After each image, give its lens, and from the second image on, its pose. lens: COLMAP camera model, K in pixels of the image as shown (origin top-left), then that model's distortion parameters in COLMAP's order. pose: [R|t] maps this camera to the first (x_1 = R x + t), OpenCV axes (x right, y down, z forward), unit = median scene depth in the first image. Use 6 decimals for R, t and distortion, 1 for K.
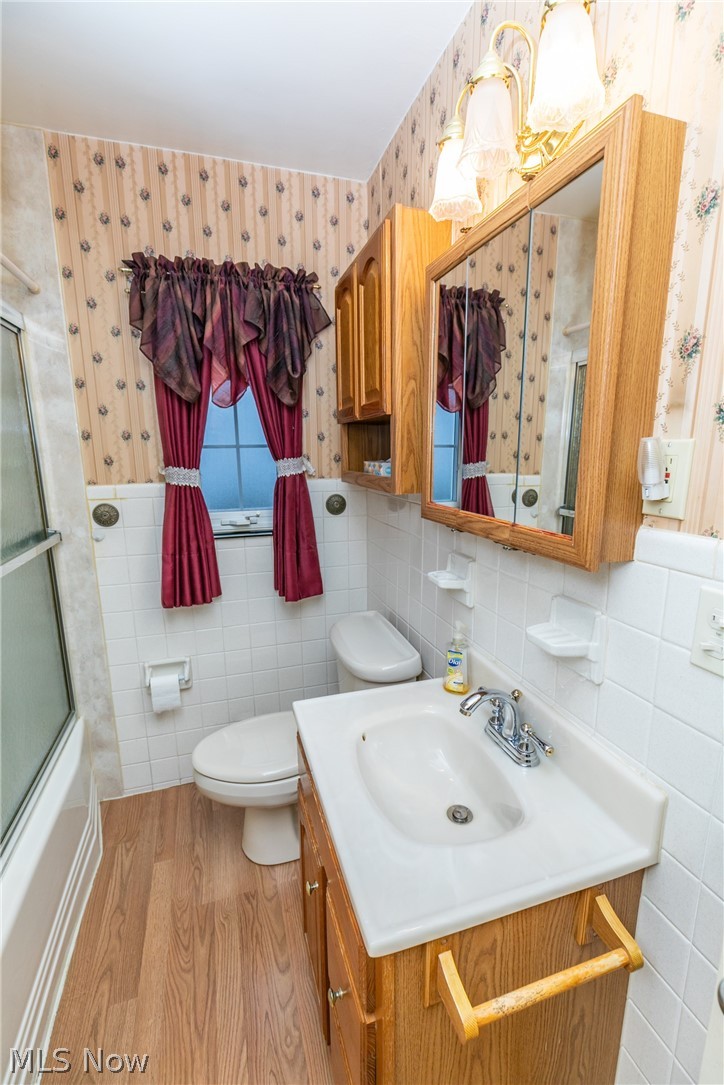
lens RADIAL K [[487.5, 0, 365.3], [0, 487.5, 542.9], [0, 0, 1]] dist [0.005760, -0.001573]
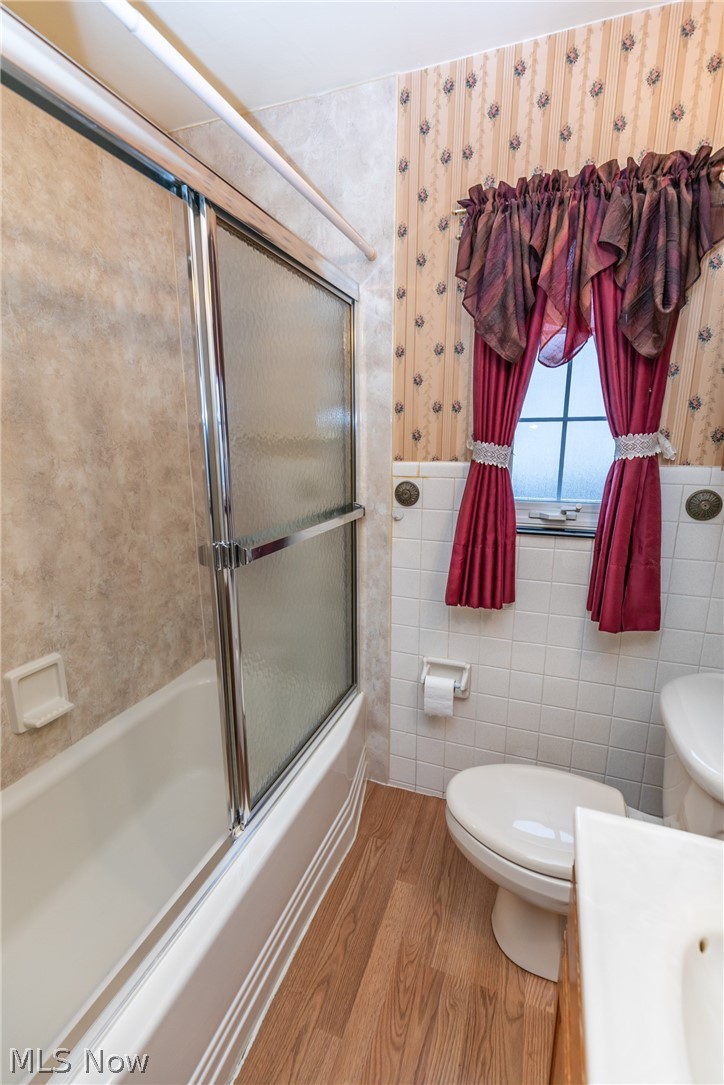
lens RADIAL K [[487.5, 0, 366.2], [0, 487.5, 546.3], [0, 0, 1]] dist [0.005760, -0.001573]
pose [[0.791832, 0.141976, -0.594008, -0.023124], [-0.126764, 0.989630, 0.067554, -0.010109], [0.597439, 0.021807, 0.801618, 0.208096]]
